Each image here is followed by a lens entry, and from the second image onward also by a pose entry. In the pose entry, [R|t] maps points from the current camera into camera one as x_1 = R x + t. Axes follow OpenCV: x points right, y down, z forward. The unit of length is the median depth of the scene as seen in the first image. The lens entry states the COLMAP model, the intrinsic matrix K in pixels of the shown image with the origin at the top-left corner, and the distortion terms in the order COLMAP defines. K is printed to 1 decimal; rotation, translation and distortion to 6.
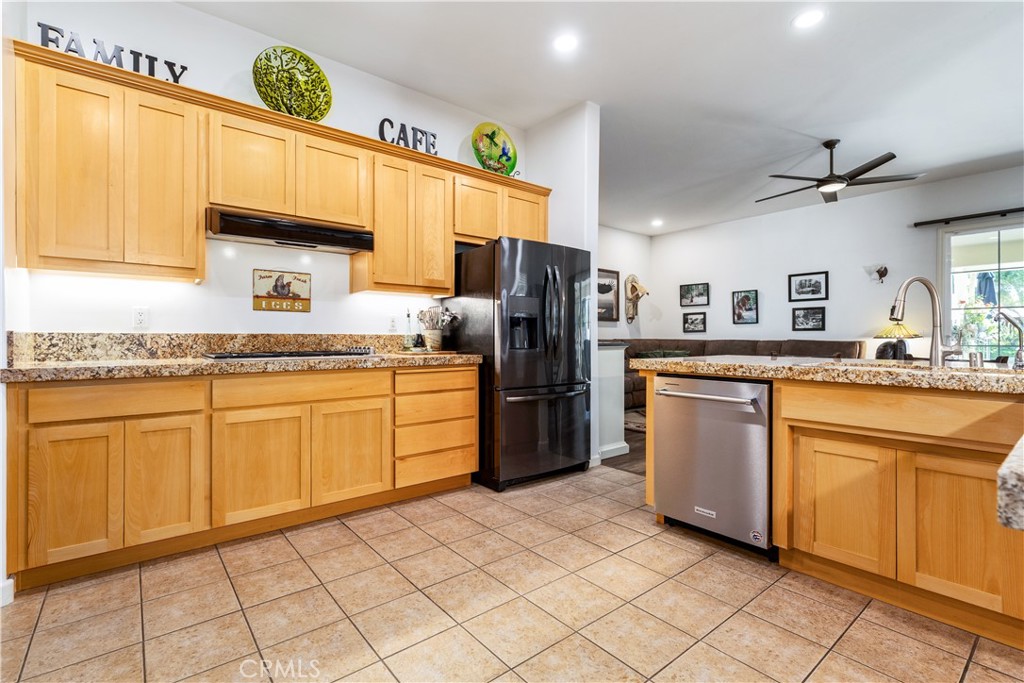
lens RADIAL K [[466.0, 0, 506.6], [0, 466.0, 338.8], [0, 0, 1]] dist [-0.003684, -0.001152]
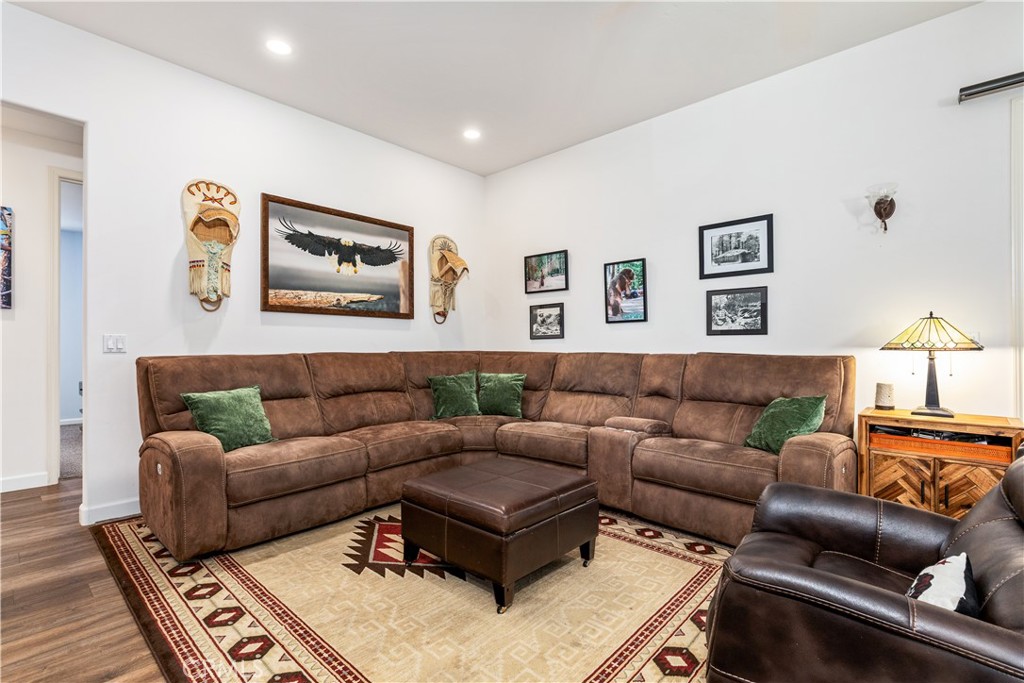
lens RADIAL K [[466.0, 0, 516.5], [0, 466.0, 343.7], [0, 0, 1]] dist [-0.003684, -0.001152]
pose [[0.985611, -0.000198, 0.169028, 0.329638], [0.002111, 0.999936, -0.011134, -0.002484], [-0.169015, 0.011330, 0.985548, 0.544172]]
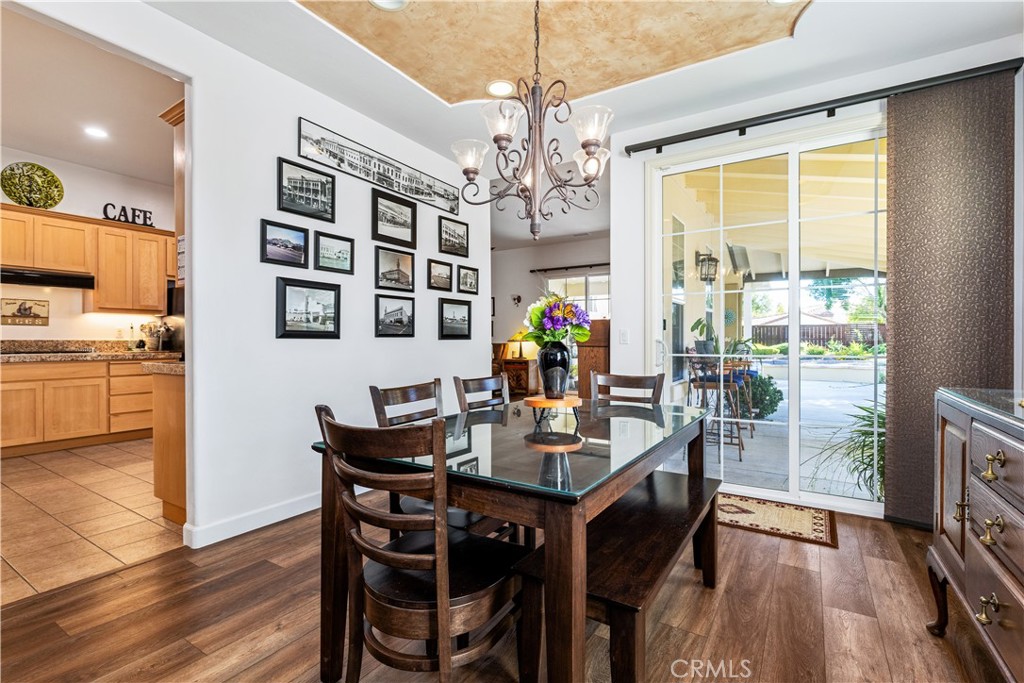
lens RADIAL K [[466.0, 0, 508.9], [0, 466.0, 341.6], [0, 0, 1]] dist [-0.003684, -0.001152]
pose [[0.948925, -0.002310, 0.315493, 0.252445], [0.002673, 0.999996, -0.000717, 0.000274], [-0.315490, 0.001524, 0.948928, -0.438182]]
